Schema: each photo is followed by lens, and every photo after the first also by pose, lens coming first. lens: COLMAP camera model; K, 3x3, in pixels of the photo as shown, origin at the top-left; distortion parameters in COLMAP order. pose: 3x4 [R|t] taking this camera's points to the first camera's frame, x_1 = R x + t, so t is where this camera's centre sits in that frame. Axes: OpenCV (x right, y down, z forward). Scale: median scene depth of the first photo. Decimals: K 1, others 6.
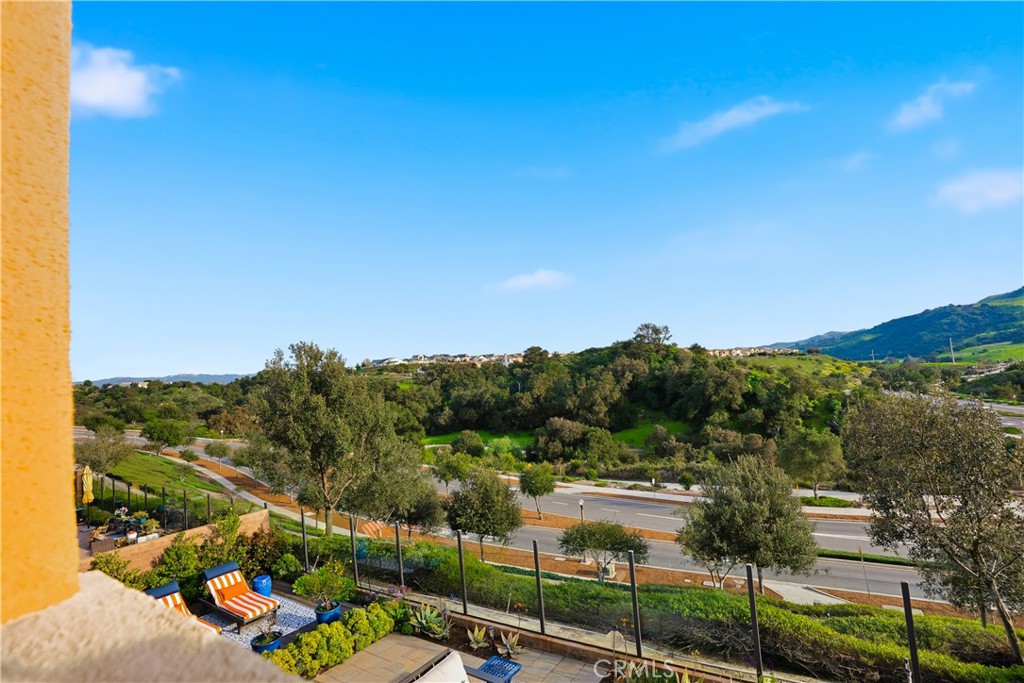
lens RADIAL K [[491.7, 0, 516.3], [0, 491.7, 333.4], [0, 0, 1]] dist [-0.075677, 0.032735]
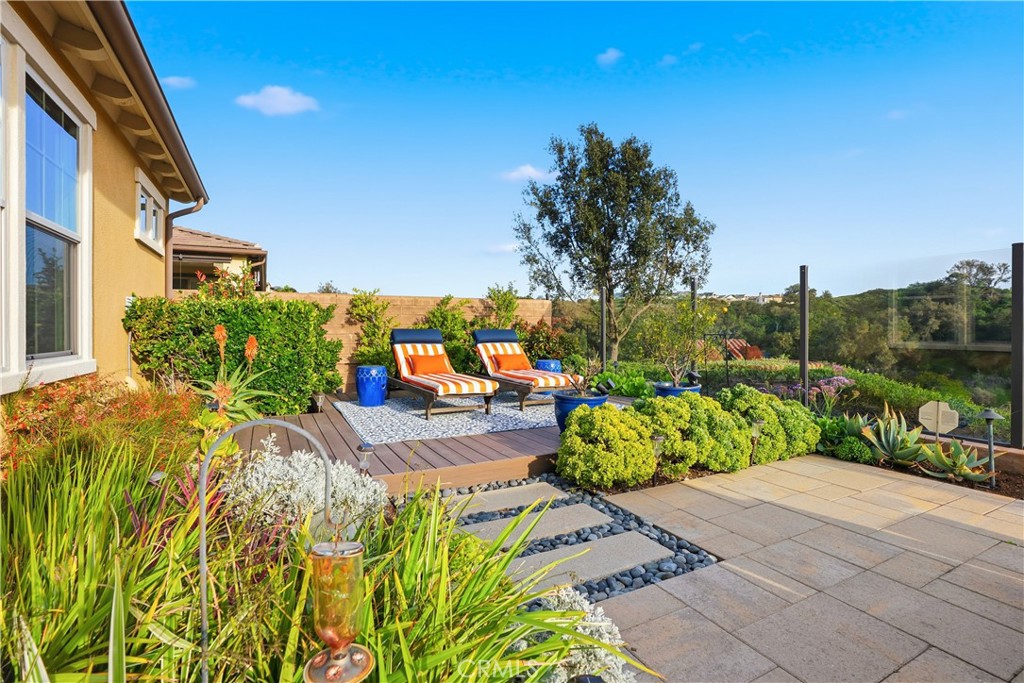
lens RADIAL K [[480.4, 0, 517.9], [0, 480.4, 333.3], [0, 0, 1]] dist [-0.071511, 0.028830]
pose [[0.885517, 0.097109, -0.454346, -0.186105], [-0.042138, 0.990669, 0.129613, 0.267108], [0.462693, -0.095629, 0.881346, 0.269588]]
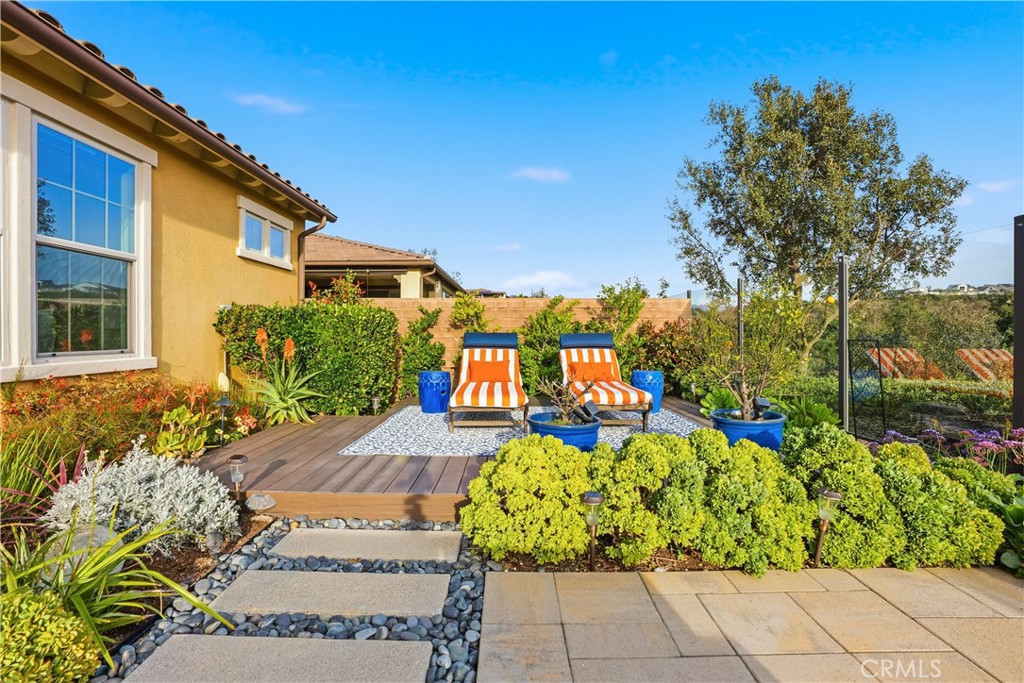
lens RADIAL K [[480.4, 0, 517.9], [0, 480.4, 333.3], [0, 0, 1]] dist [-0.071511, 0.028830]
pose [[0.578250, 0.091457, -0.810717, -0.126981], [0.018006, 0.992024, 0.124754, 0.273709], [0.815661, -0.086737, 0.571992, 0.392533]]
